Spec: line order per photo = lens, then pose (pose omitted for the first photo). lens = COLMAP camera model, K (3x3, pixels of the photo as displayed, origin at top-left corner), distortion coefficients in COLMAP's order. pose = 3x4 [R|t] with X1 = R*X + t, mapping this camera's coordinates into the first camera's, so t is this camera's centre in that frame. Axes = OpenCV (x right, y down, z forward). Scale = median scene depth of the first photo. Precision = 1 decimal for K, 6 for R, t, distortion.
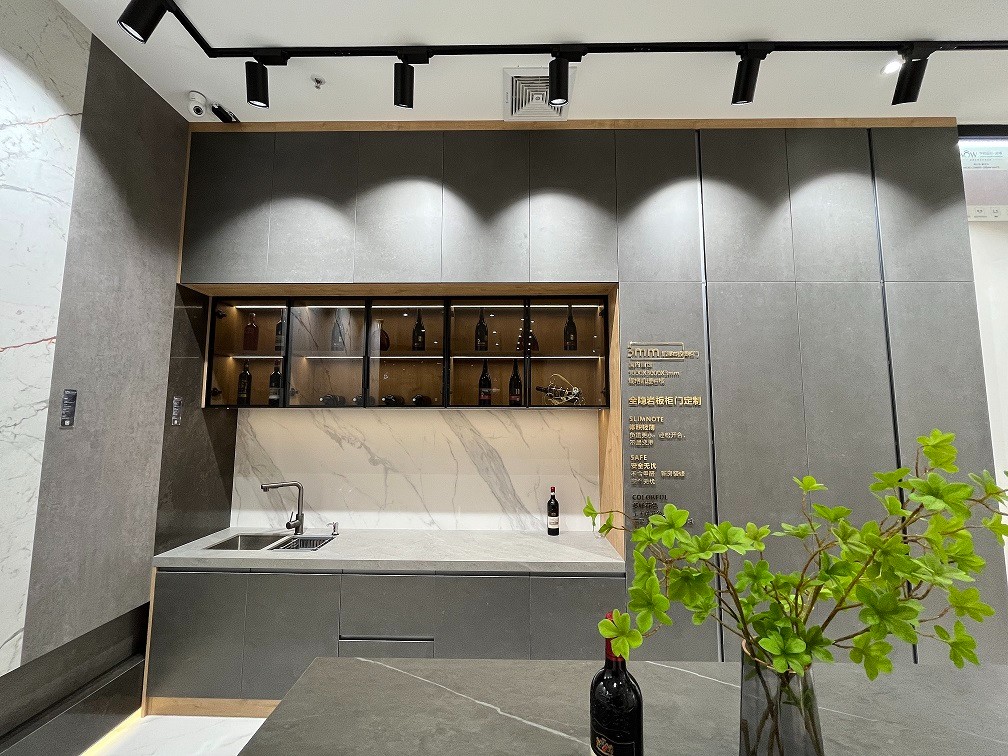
lens RADIAL K [[409.0, 0, 504.0], [0, 409.0, 378.0], [0, 0, 1]] dist [-0.000754, 0.000036]
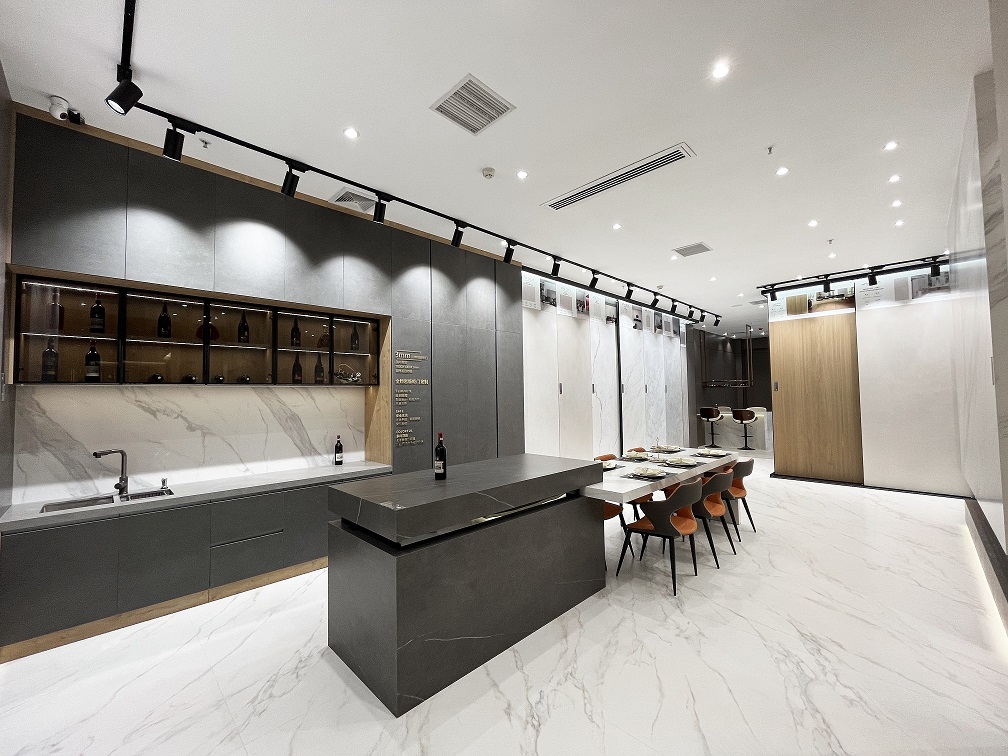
lens RADIAL K [[409.0, 0, 504.0], [0, 409.0, 378.0], [0, 0, 1]] dist [-0.000754, 0.000036]
pose [[0.698228, 0.016360, 0.715688, -0.586860], [-0.052028, 0.998255, 0.027940, -0.032849], [-0.713982, -0.056745, 0.697861, -0.559327]]
